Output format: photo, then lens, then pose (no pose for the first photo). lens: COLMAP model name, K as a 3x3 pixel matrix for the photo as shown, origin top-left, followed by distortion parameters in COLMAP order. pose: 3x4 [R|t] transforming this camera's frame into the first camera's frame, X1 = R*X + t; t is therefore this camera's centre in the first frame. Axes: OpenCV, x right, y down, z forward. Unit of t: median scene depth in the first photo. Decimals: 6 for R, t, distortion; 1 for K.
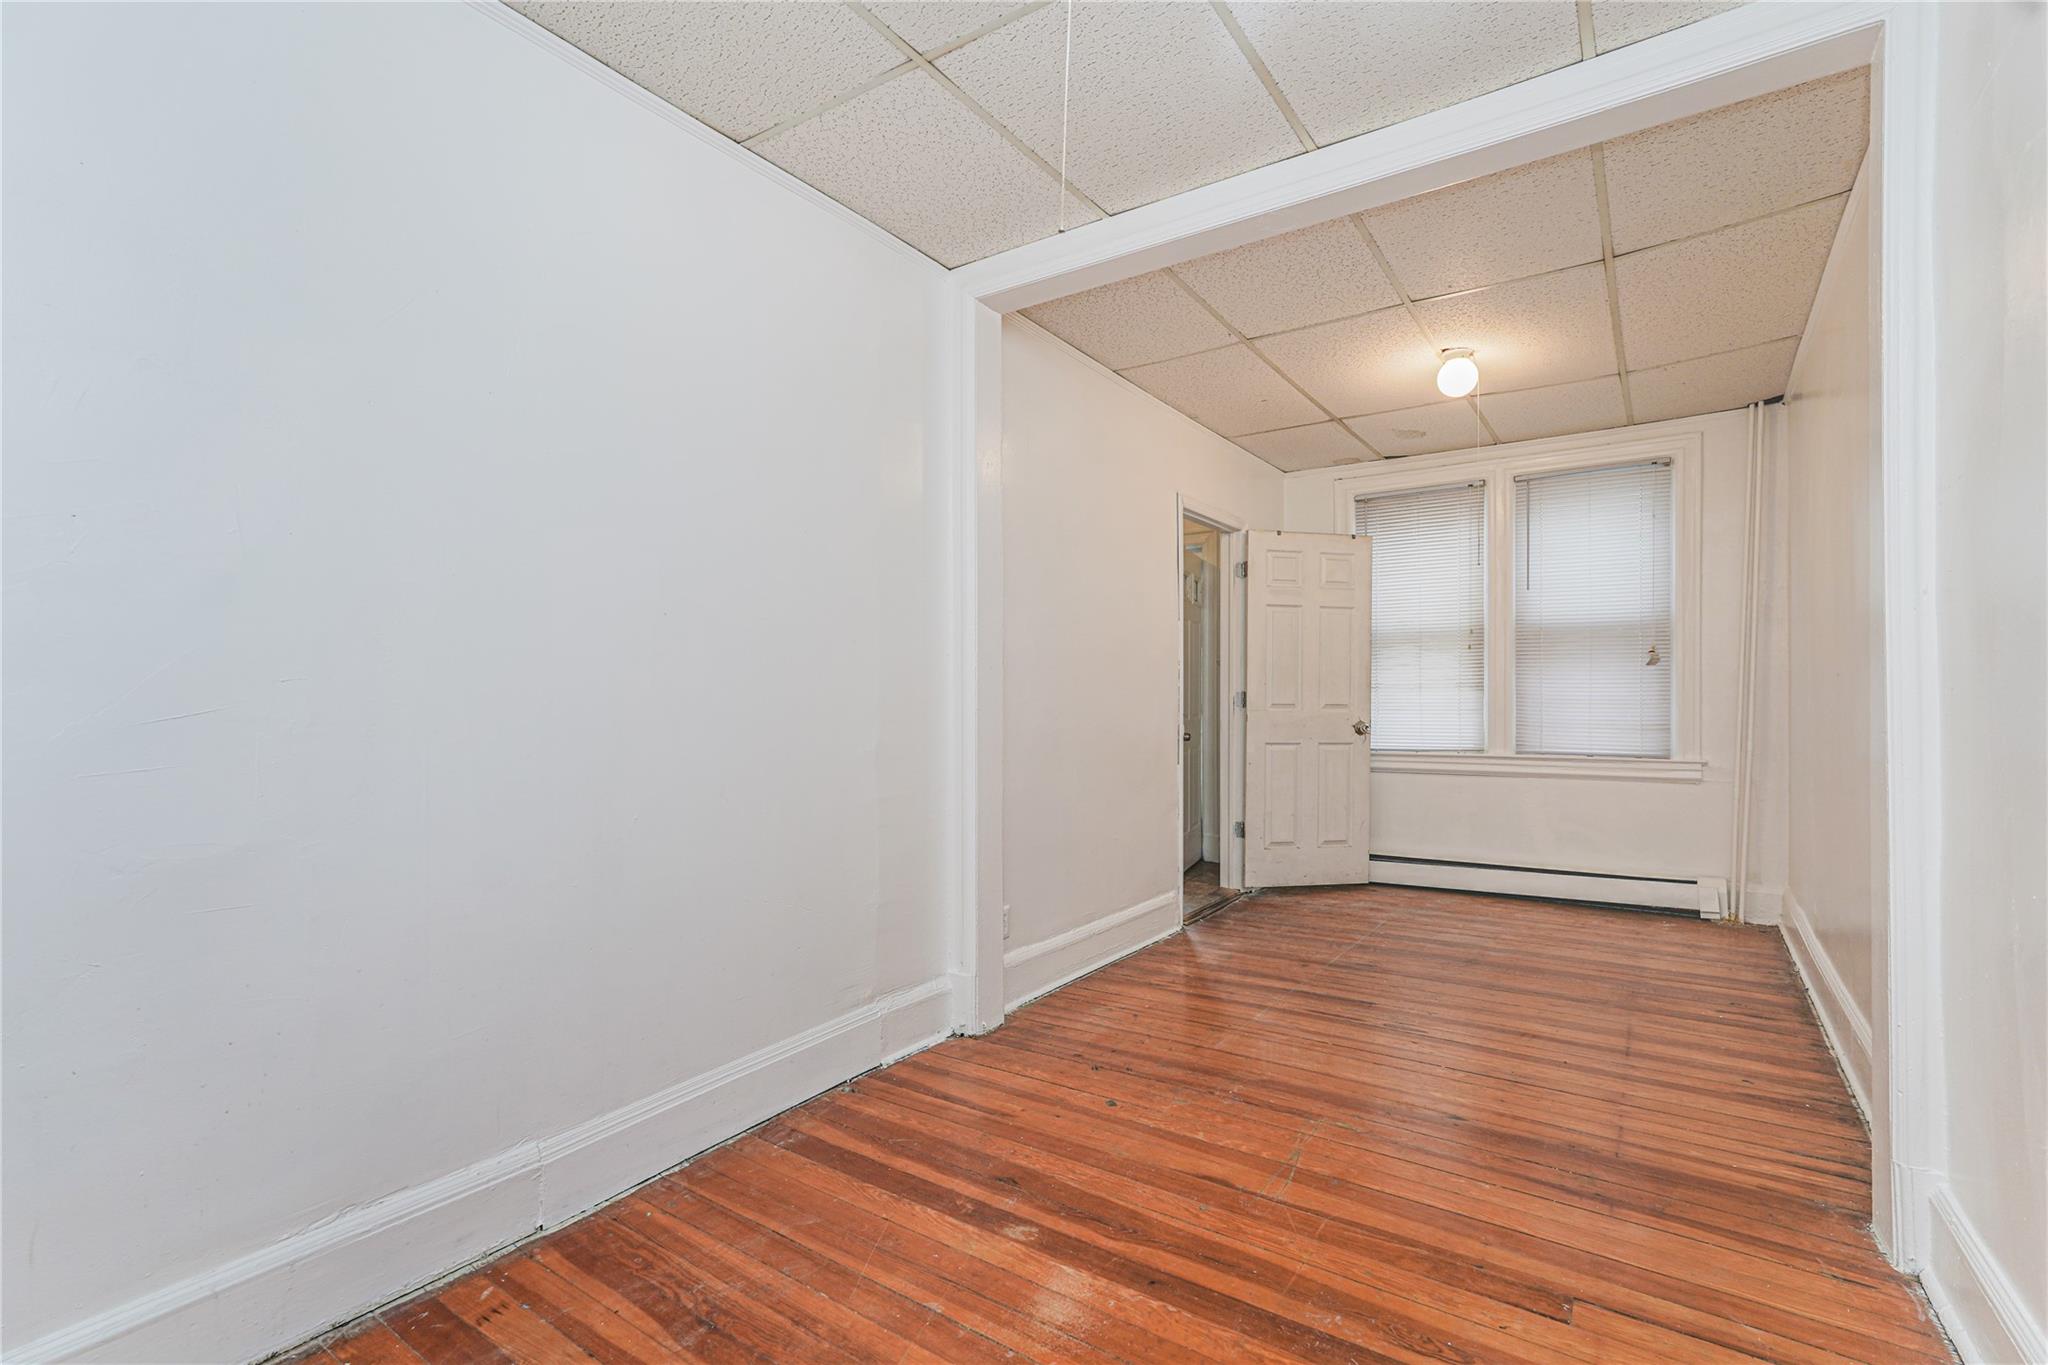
lens RADIAL K [[927.4, 0, 1040.1], [0, 927.4, 700.8], [0, 0, 1]] dist [-0.012653, 0.005490]
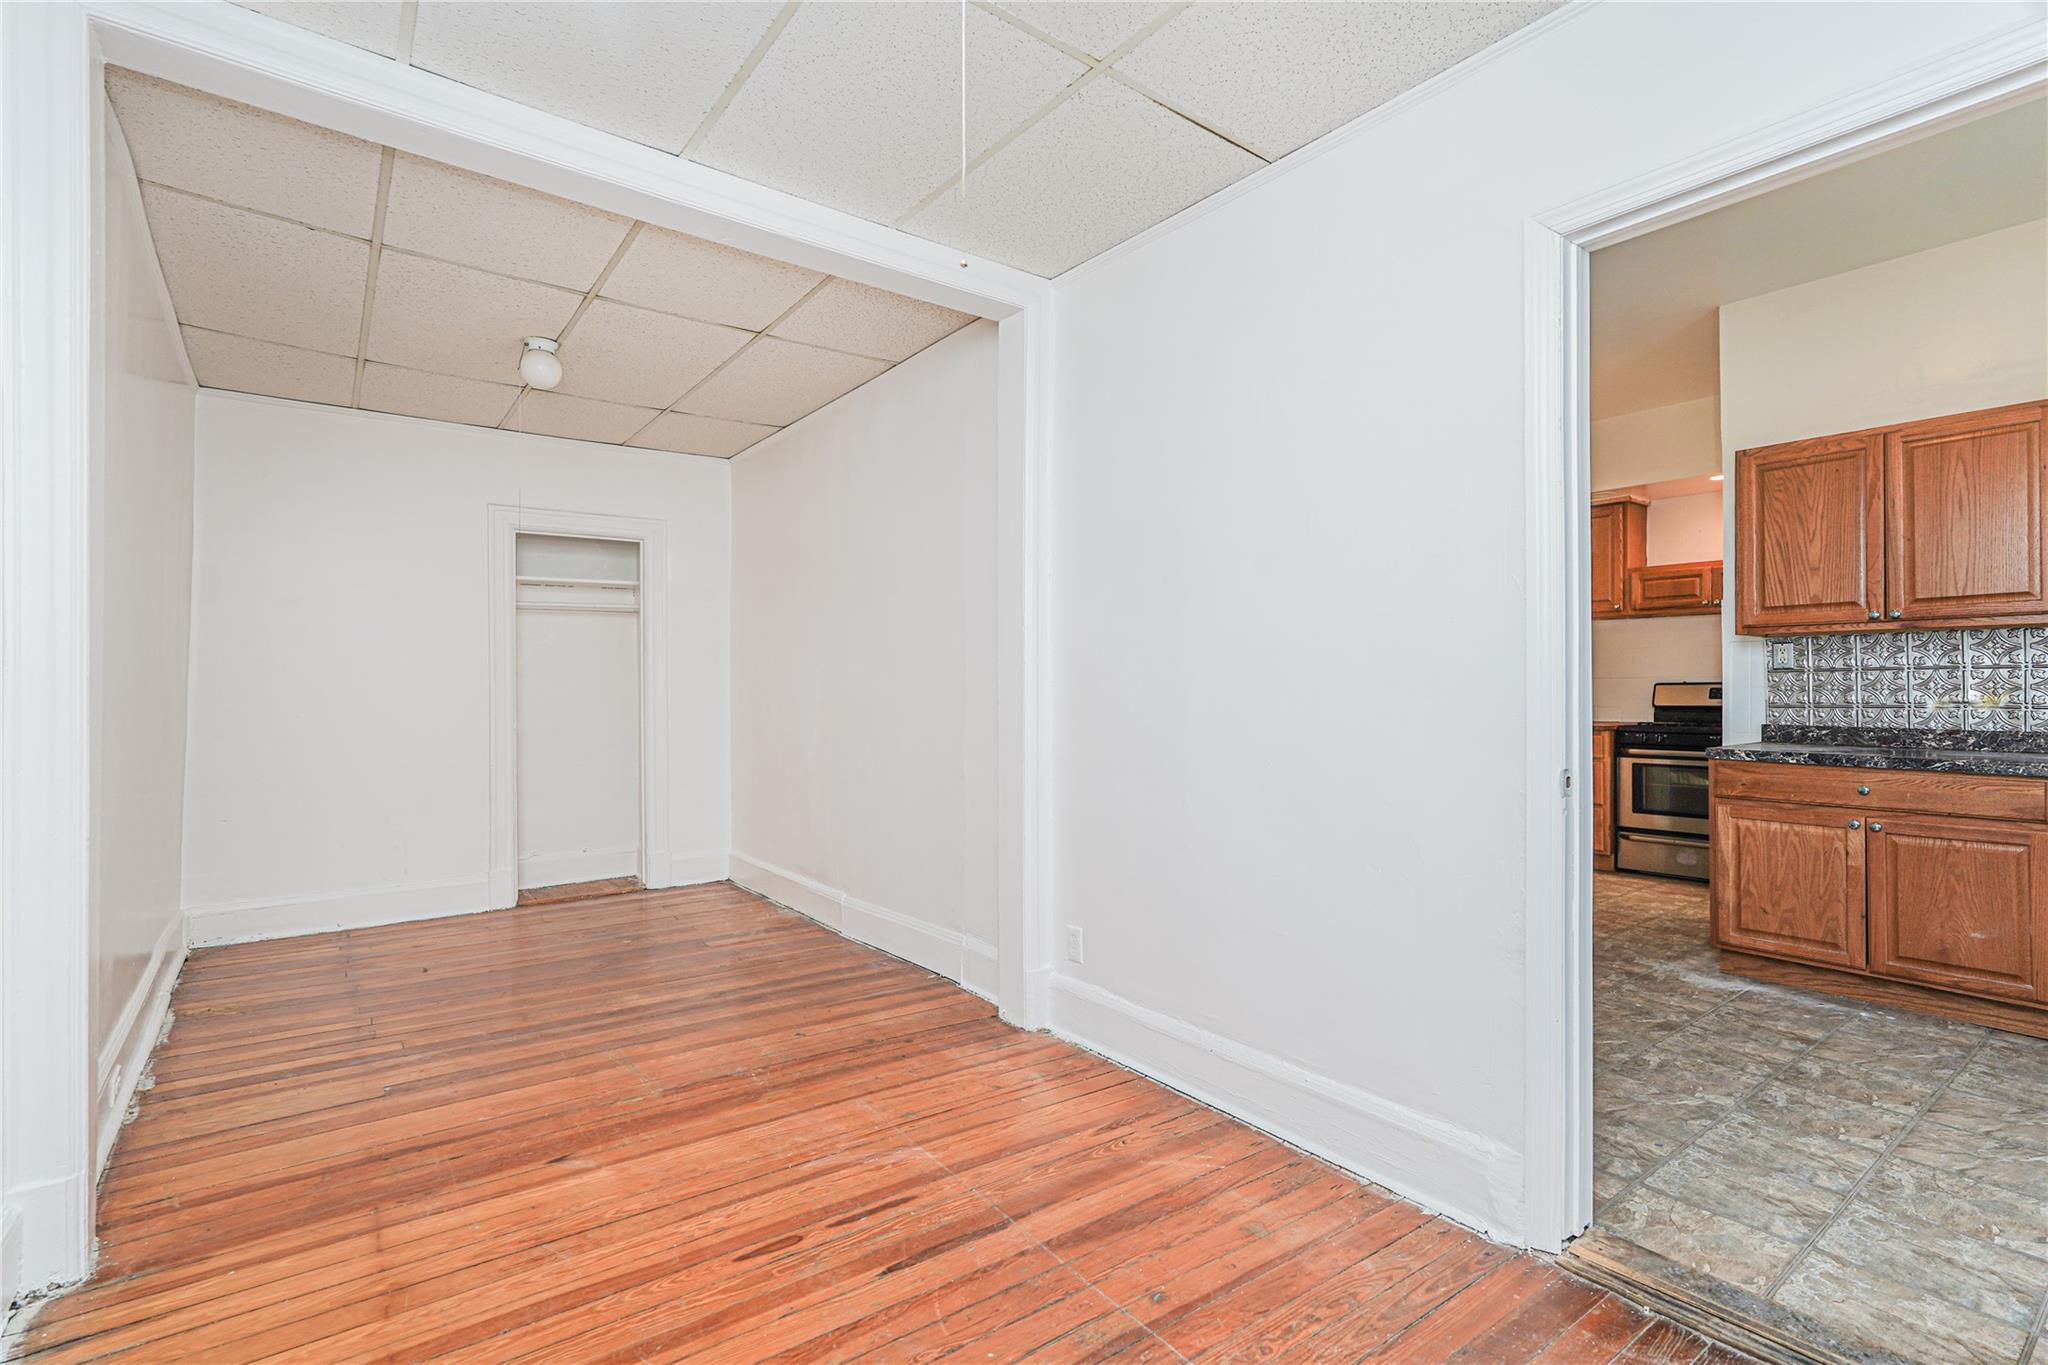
lens RADIAL K [[927.4, 0, 1004.7], [0, 927.4, 681.1], [0, 0, 1]] dist [-0.012653, 0.005490]
pose [[-0.334161, -0.008405, -0.942478, 1.081055], [-0.001850, 0.999964, -0.008262, -0.010059], [0.942514, -0.001018, -0.334165, 1.596105]]
